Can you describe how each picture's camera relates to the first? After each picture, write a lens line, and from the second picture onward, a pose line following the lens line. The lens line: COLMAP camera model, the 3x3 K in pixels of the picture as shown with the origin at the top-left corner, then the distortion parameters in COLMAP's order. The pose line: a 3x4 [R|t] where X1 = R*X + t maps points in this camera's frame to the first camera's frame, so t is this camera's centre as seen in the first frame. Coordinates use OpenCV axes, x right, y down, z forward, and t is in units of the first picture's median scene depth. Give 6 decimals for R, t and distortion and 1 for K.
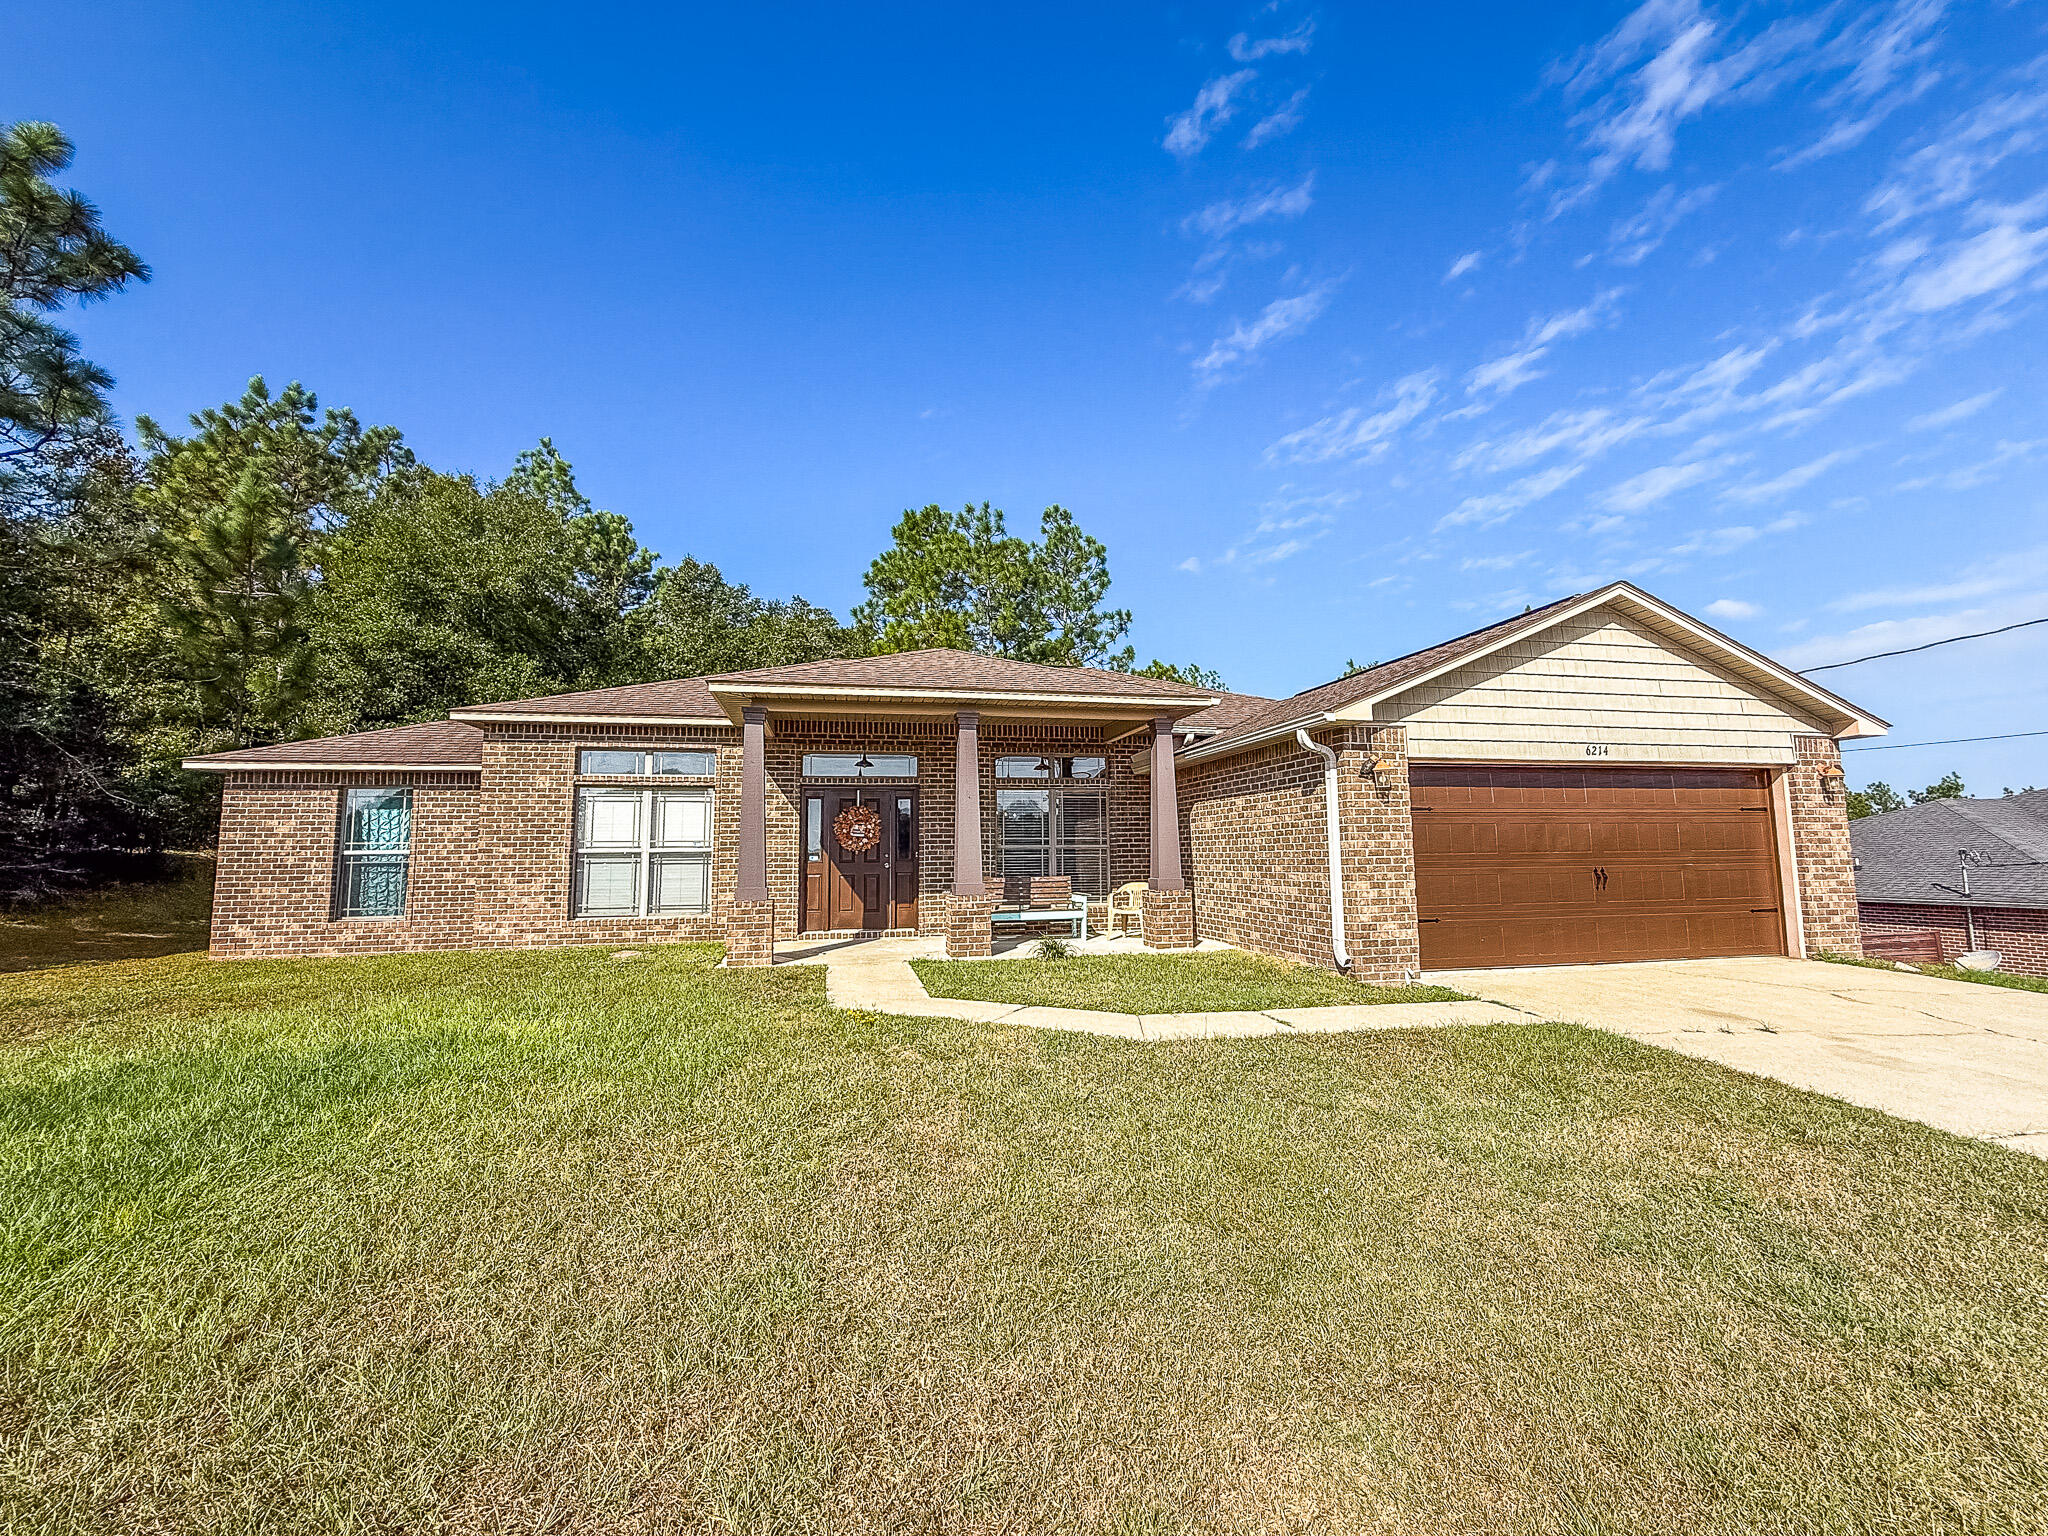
lens RADIAL K [[833.8, 0, 1017.6], [0, 833.8, 764.9], [0, 0, 1]] dist [0.000769, 0.000080]
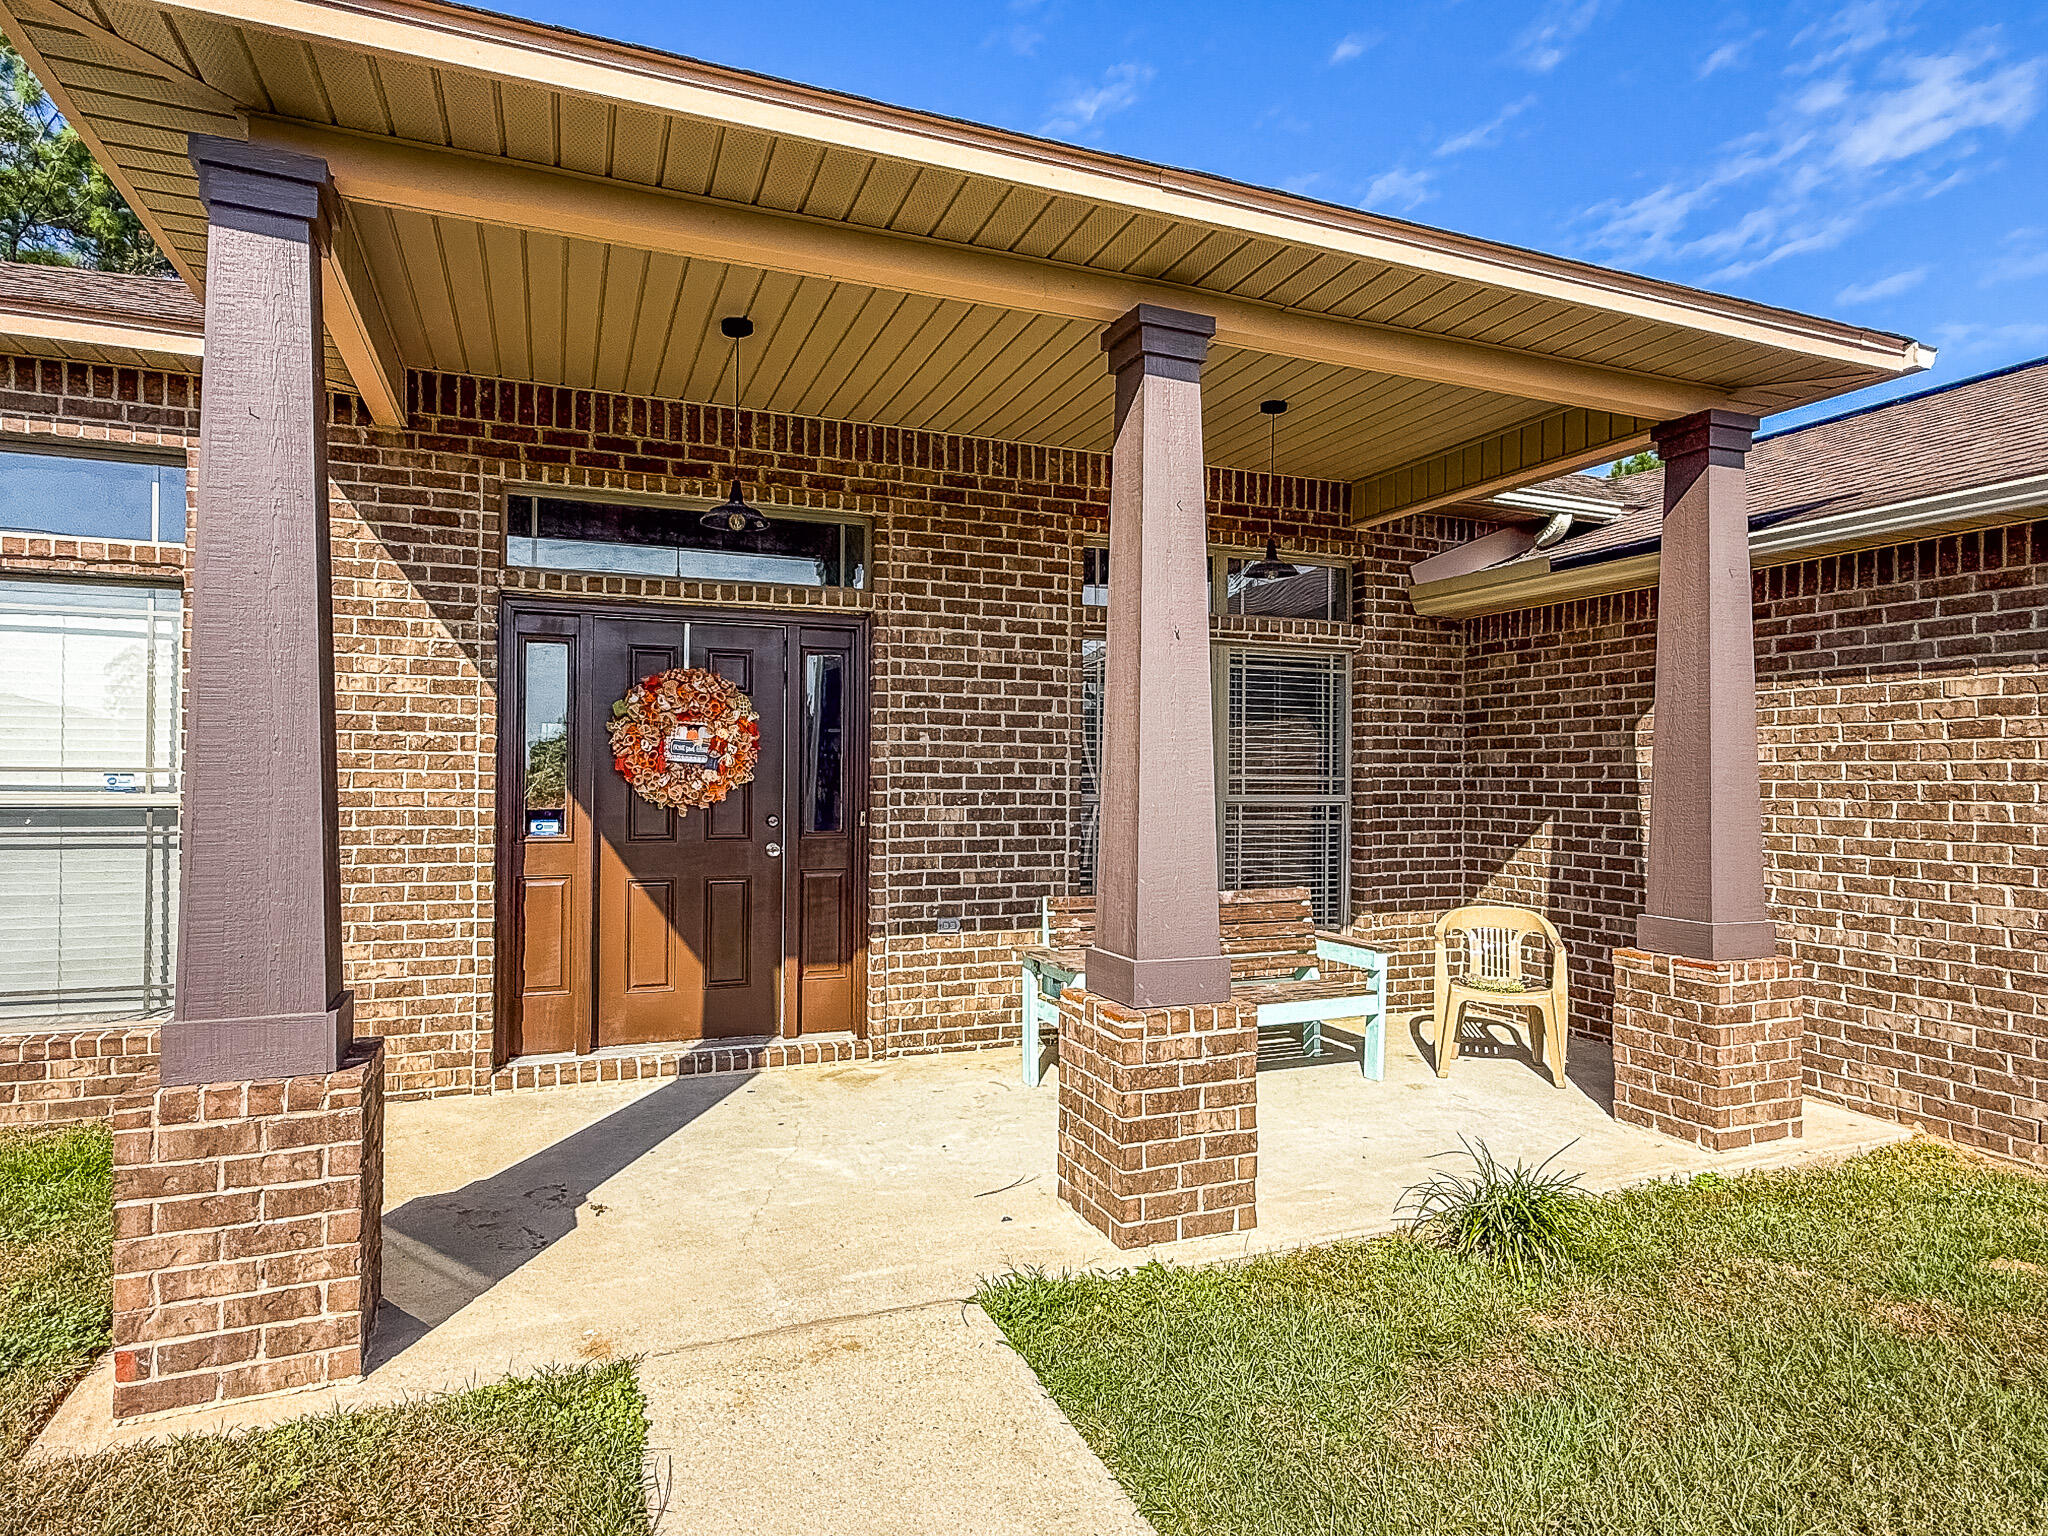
lens RADIAL K [[1157.5, 0, 1017.1], [0, 1157.5, 761.7], [0, 0, 1]] dist [0.000847, 0.000716]
pose [[0.986053, 0.020508, 0.165162, -0.154968], [-0.036302, 0.994986, 0.093189, 0.042926], [-0.162423, -0.097885, 0.981854, 0.595106]]
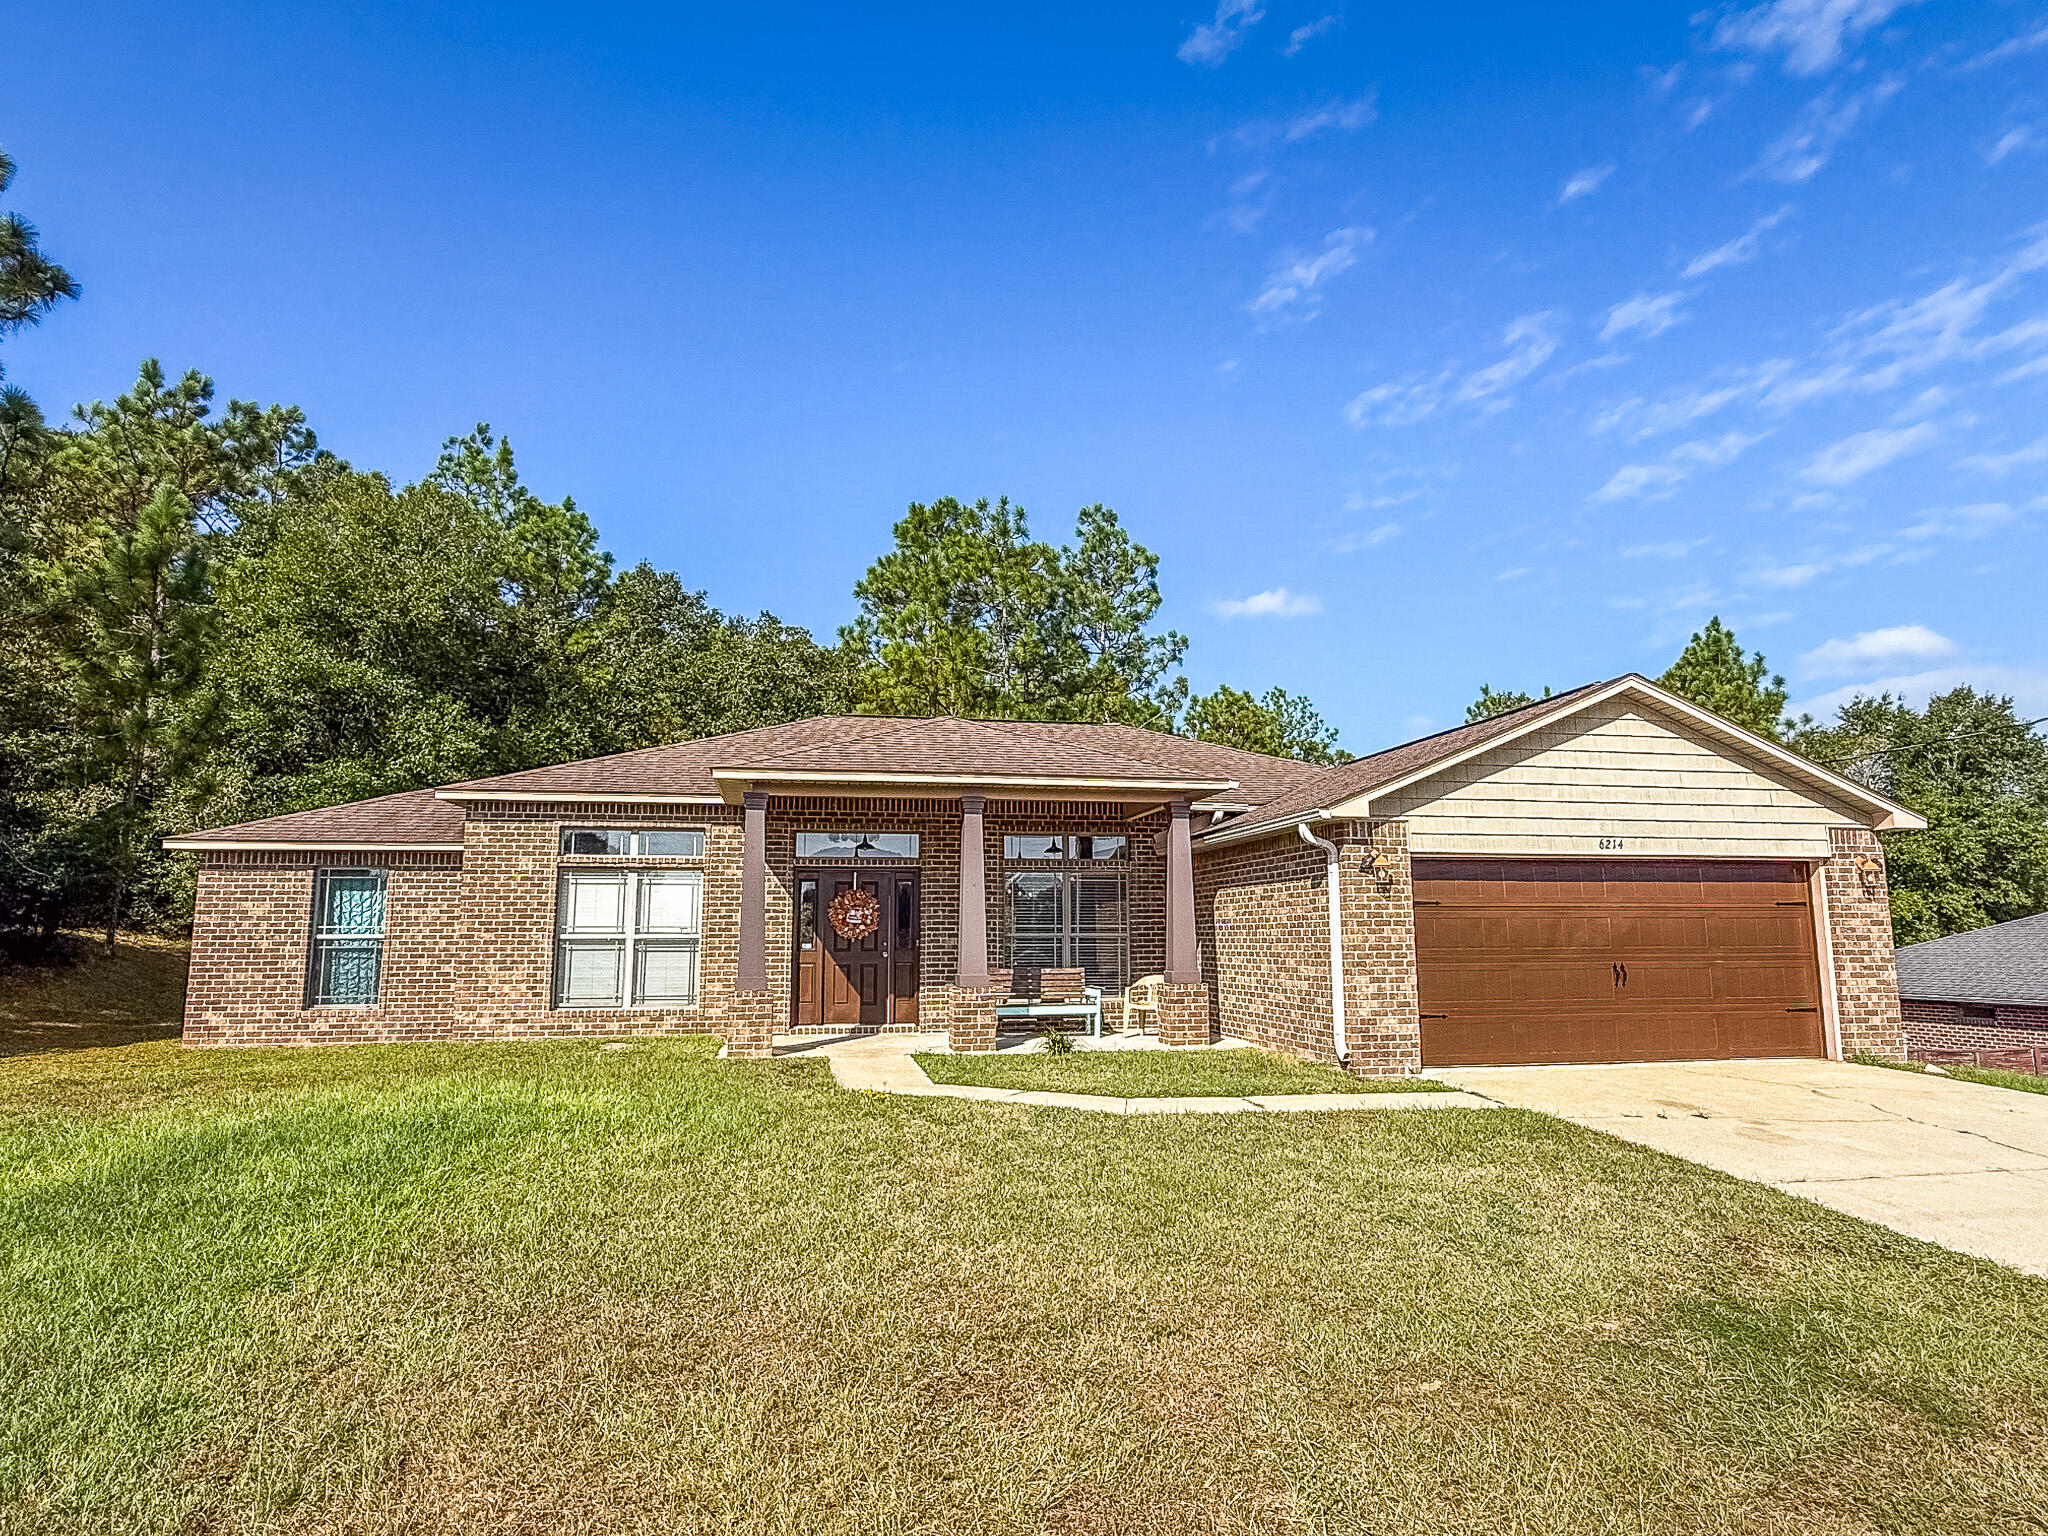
lens RADIAL K [[1157.5, 0, 1024.0], [0, 1157.5, 768.0], [0, 0, 1]] dist [0.000798, -0.000794]
pose [[0.999718, 0.004203, -0.023370, 0.027917], [-0.005060, 0.999313, -0.036725, -0.043739], [0.023199, 0.036833, 0.999052, -0.314025]]
